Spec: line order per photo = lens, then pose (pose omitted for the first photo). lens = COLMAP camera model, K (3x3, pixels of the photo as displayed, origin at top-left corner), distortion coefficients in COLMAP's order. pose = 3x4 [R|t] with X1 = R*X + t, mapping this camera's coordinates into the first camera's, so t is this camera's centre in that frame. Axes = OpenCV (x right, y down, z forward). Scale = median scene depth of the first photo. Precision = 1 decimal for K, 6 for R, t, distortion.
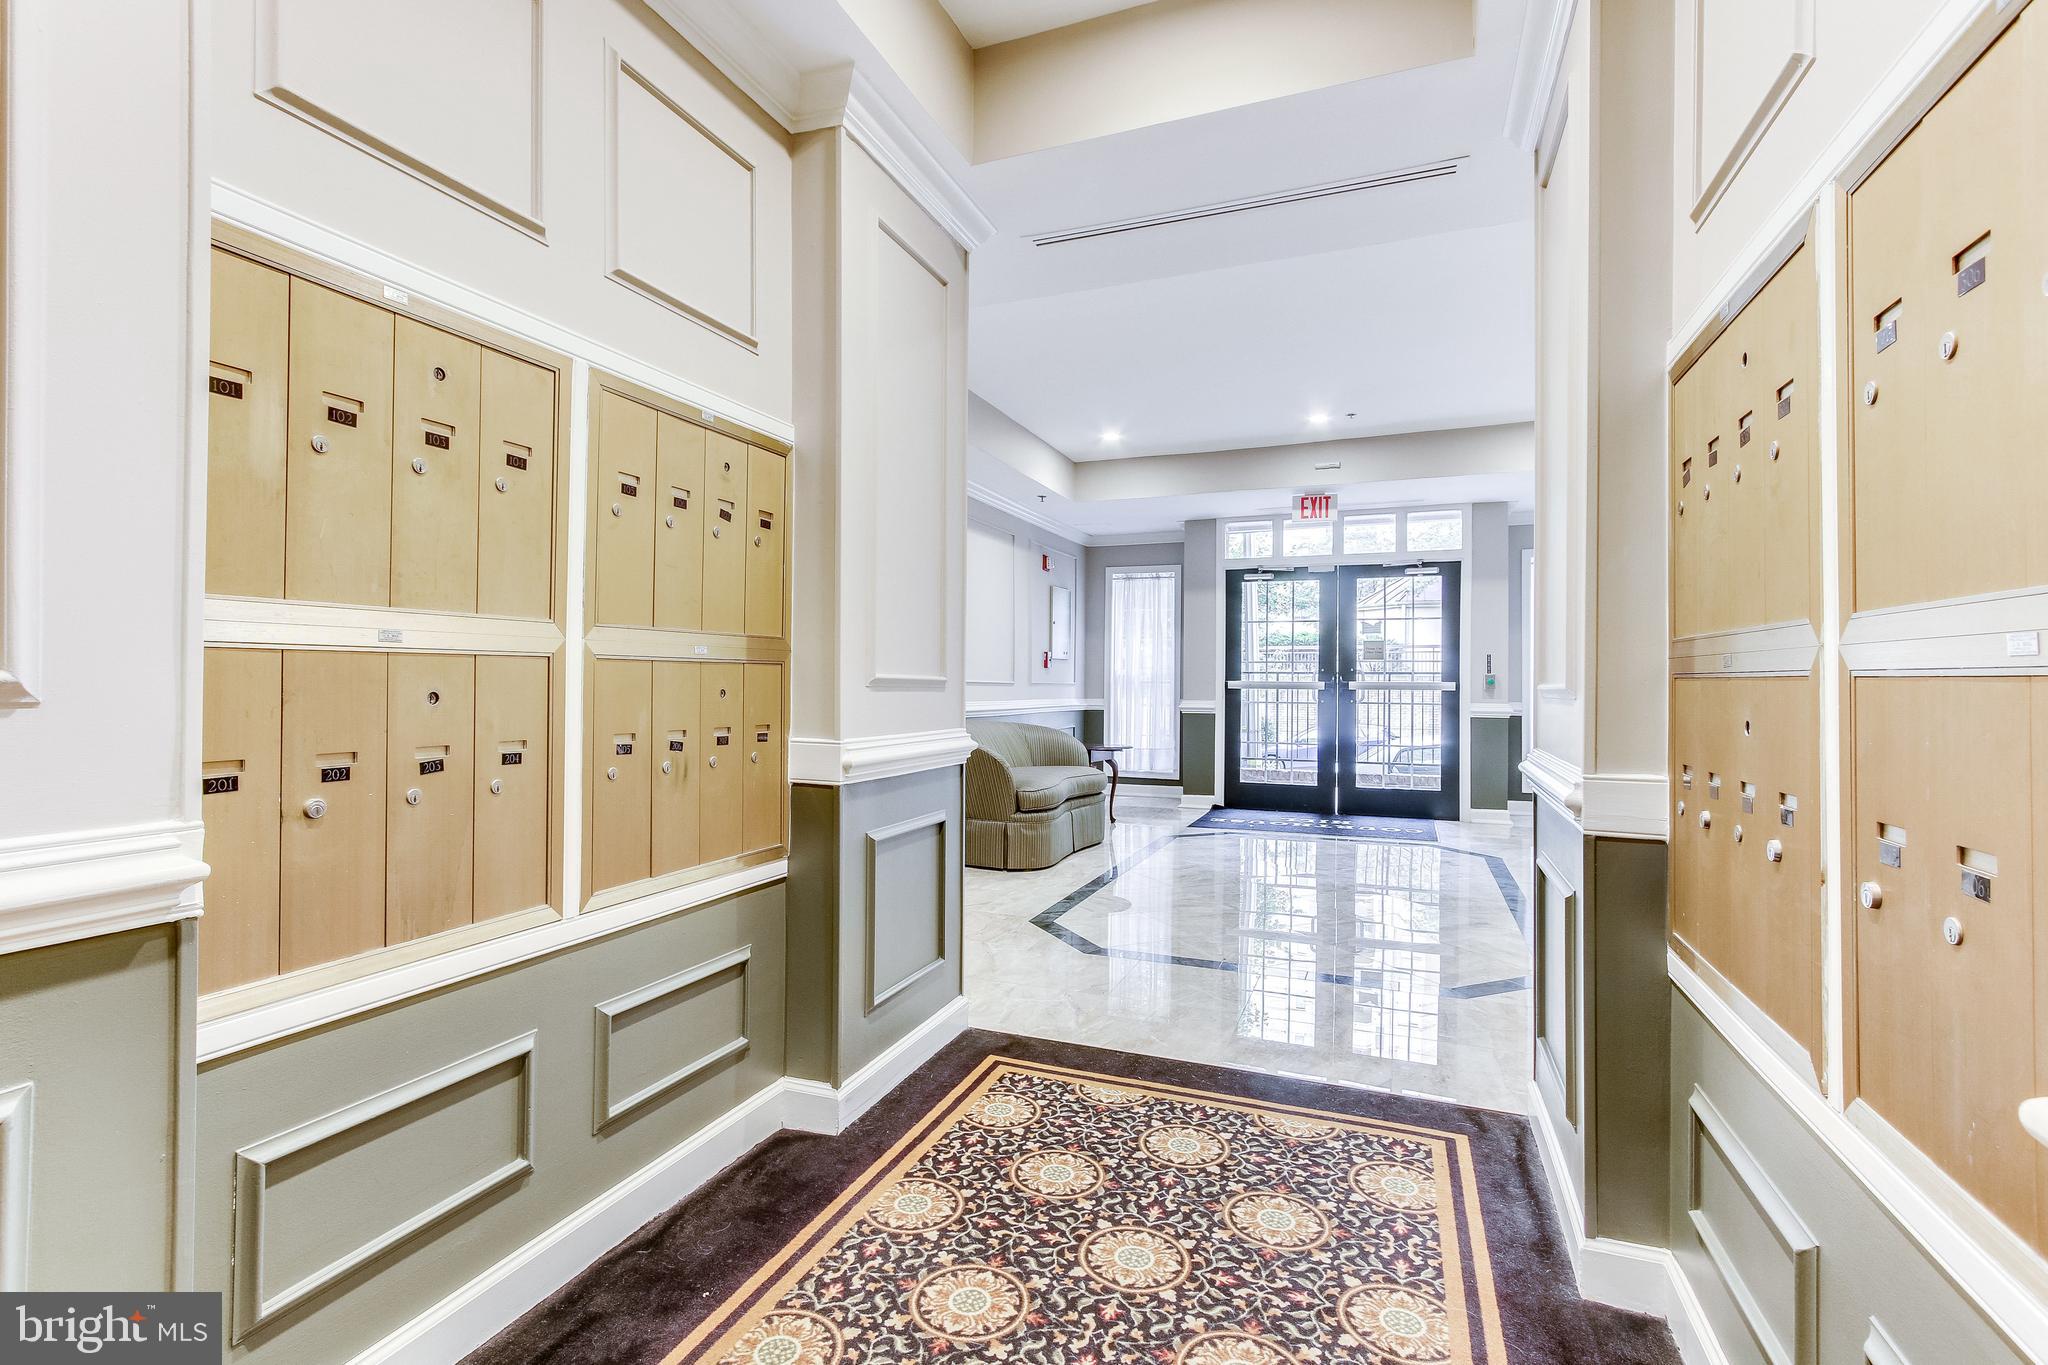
lens RADIAL K [[938.8, 0, 1020.3], [0, 938.8, 691.5], [0, 0, 1]] dist [-0.003493, -0.000241]
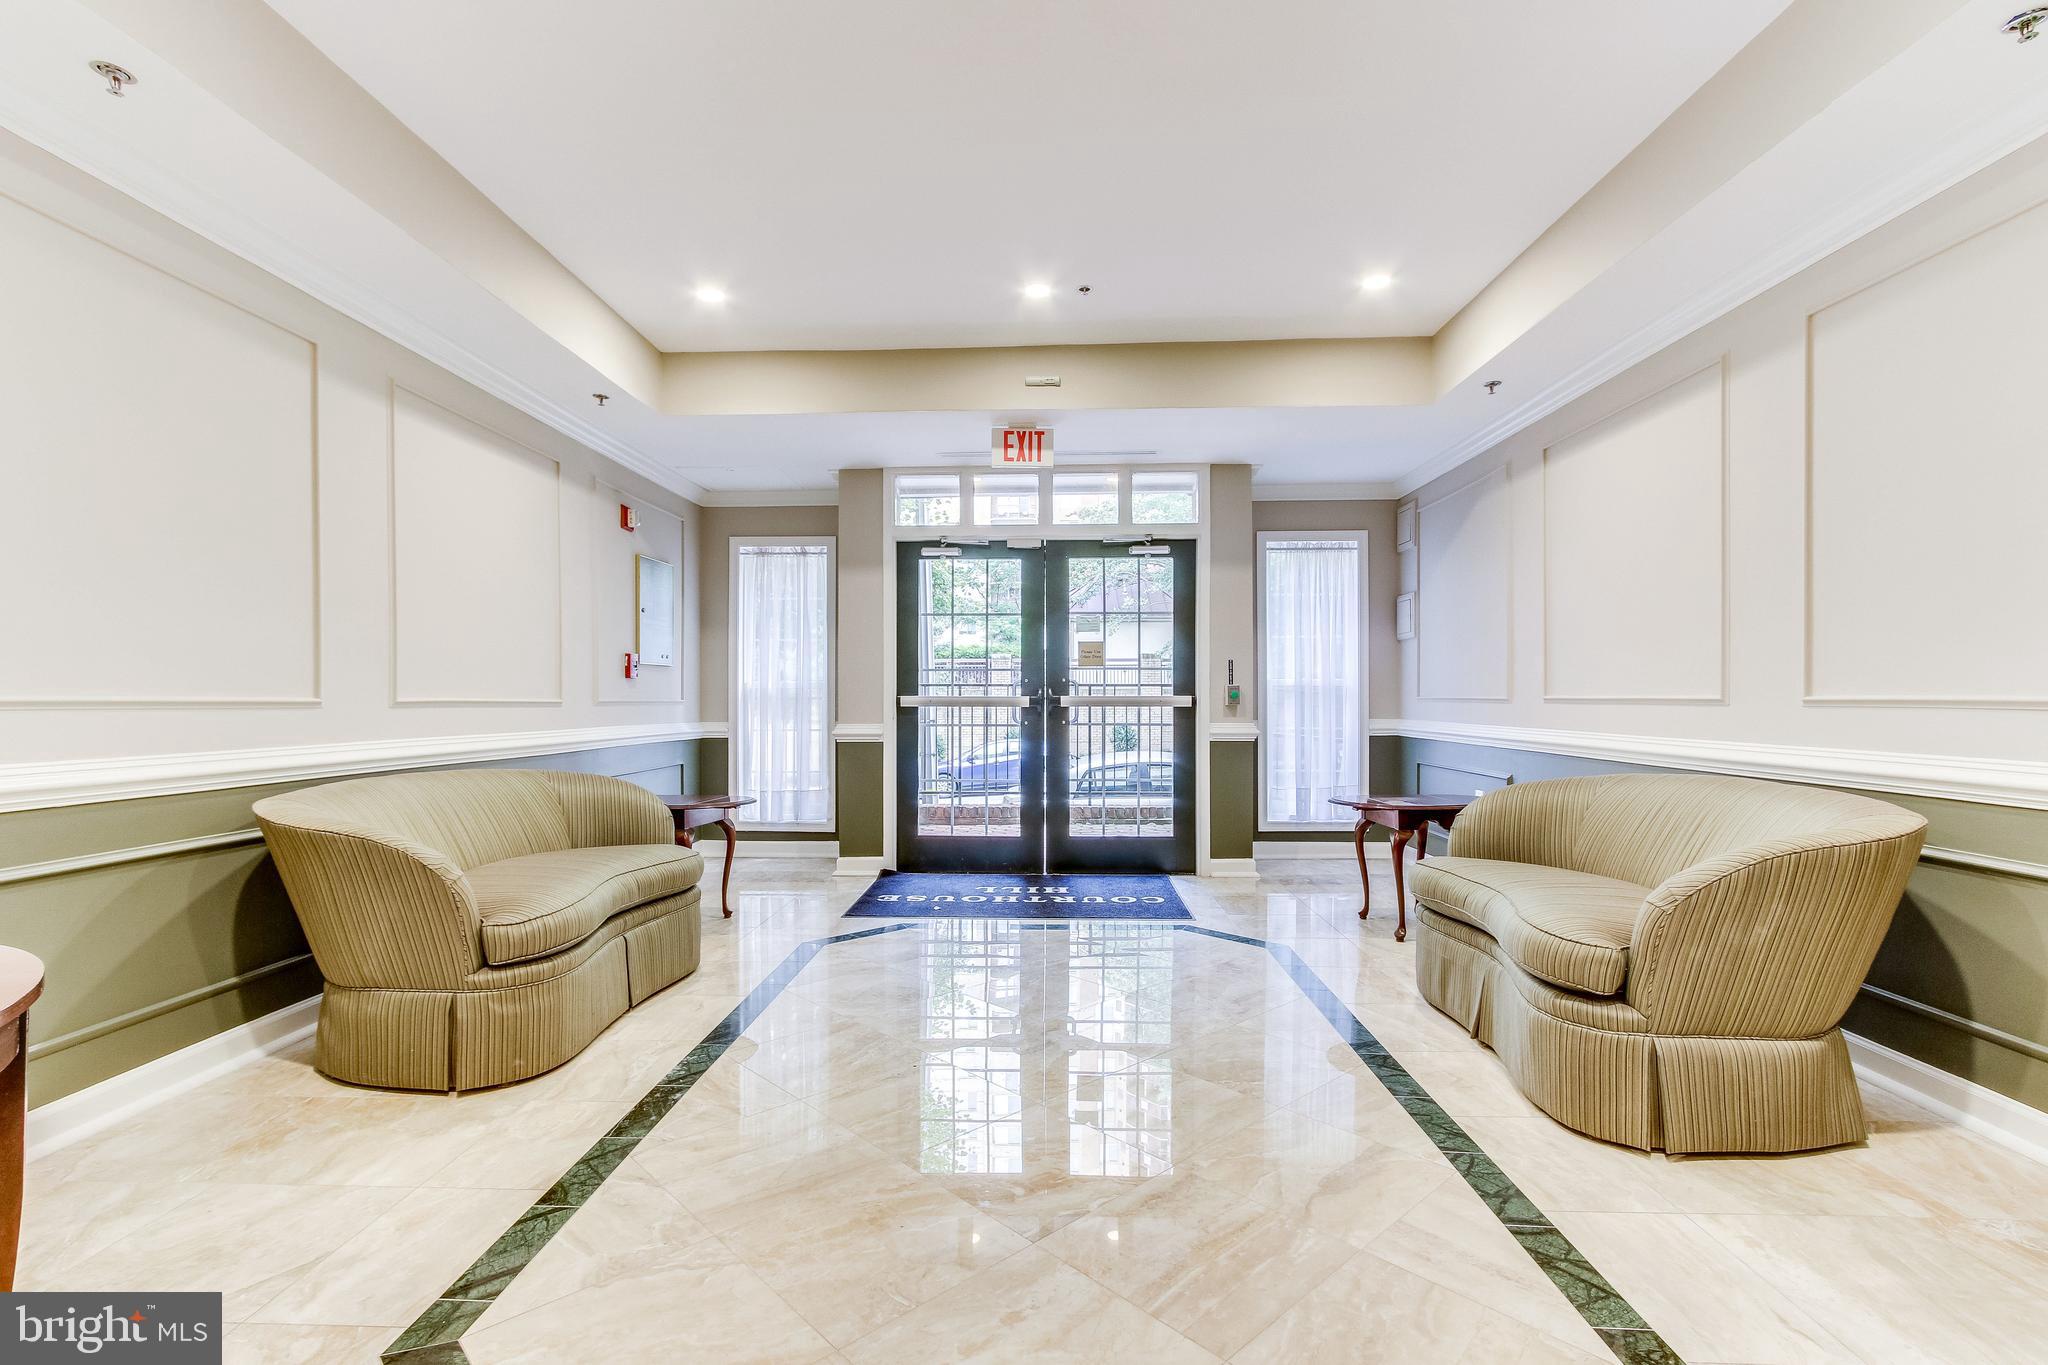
lens RADIAL K [[938.8, 0, 1020.3], [0, 938.8, 691.5], [0, 0, 1]] dist [-0.003493, -0.000241]
pose [[0.939814, -0.004085, 0.341661, 0.064889], [0.009458, 0.999856, -0.014062, -0.003881], [-0.341555, 0.016447, 0.939718, 0.307995]]
